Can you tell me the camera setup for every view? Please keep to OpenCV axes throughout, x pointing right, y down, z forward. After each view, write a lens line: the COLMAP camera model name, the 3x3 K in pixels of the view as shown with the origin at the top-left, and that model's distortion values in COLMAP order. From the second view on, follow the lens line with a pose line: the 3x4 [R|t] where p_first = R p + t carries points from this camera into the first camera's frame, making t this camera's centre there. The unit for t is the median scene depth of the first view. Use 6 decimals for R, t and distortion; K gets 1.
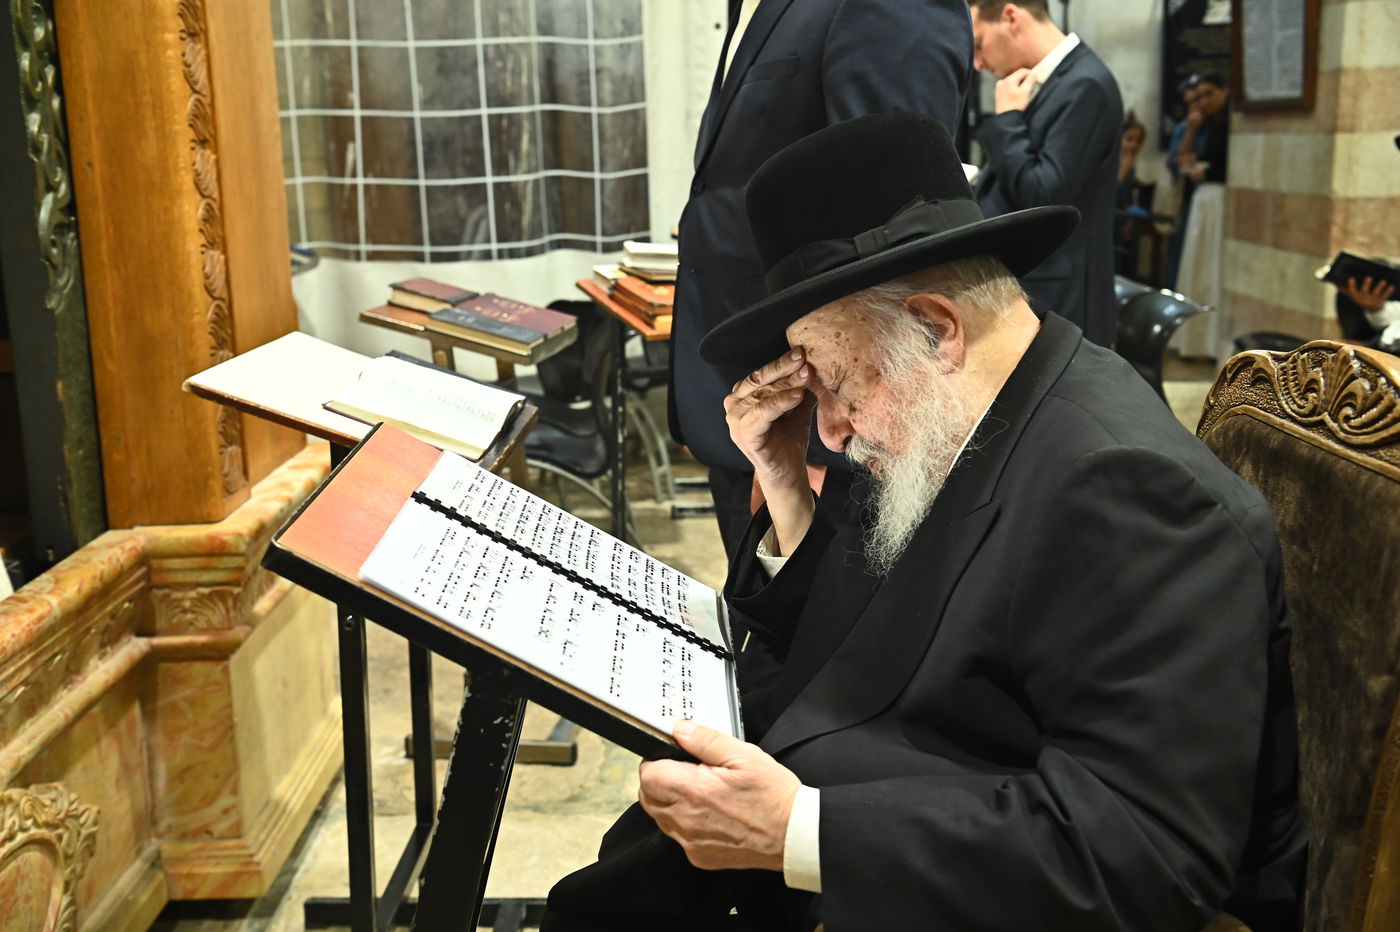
lens RADIAL K [[1523.1, 0, 700.0], [0, 1523.1, 466.0], [0, 0, 1]] dist [0.019262, 0.151306]
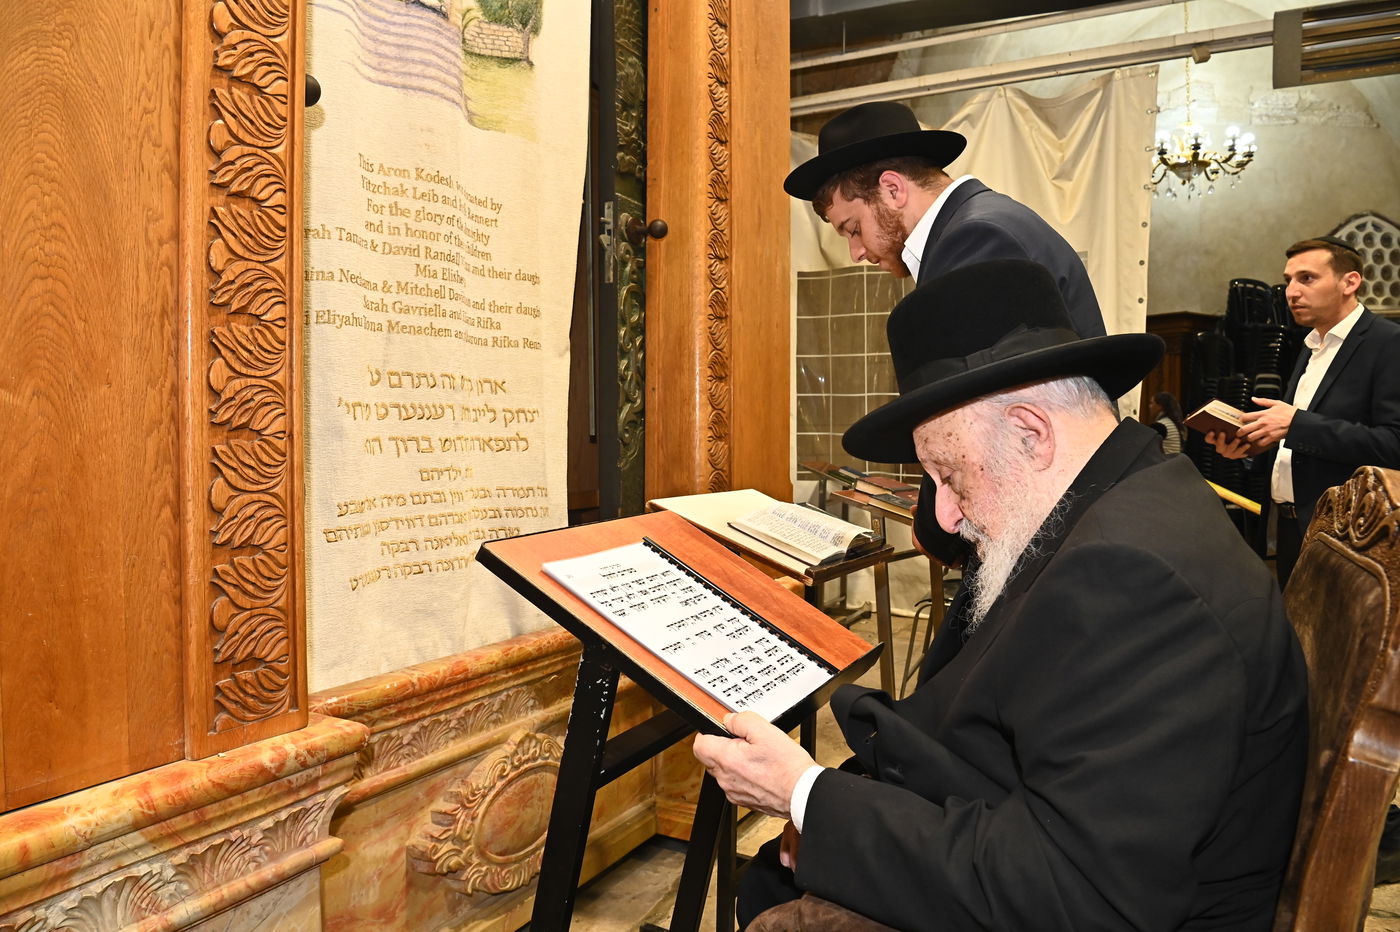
lens RADIAL K [[932.1, 0, 700.0], [0, 932.1, 466.0], [0, 0, 1]] dist [-0.082922, 0.020074]
pose [[0.881343, 0.035116, -0.471170, 0.157272], [-0.115392, 0.983034, -0.142582, 0.036992], [0.458169, 0.180033, 0.870442, 0.113193]]
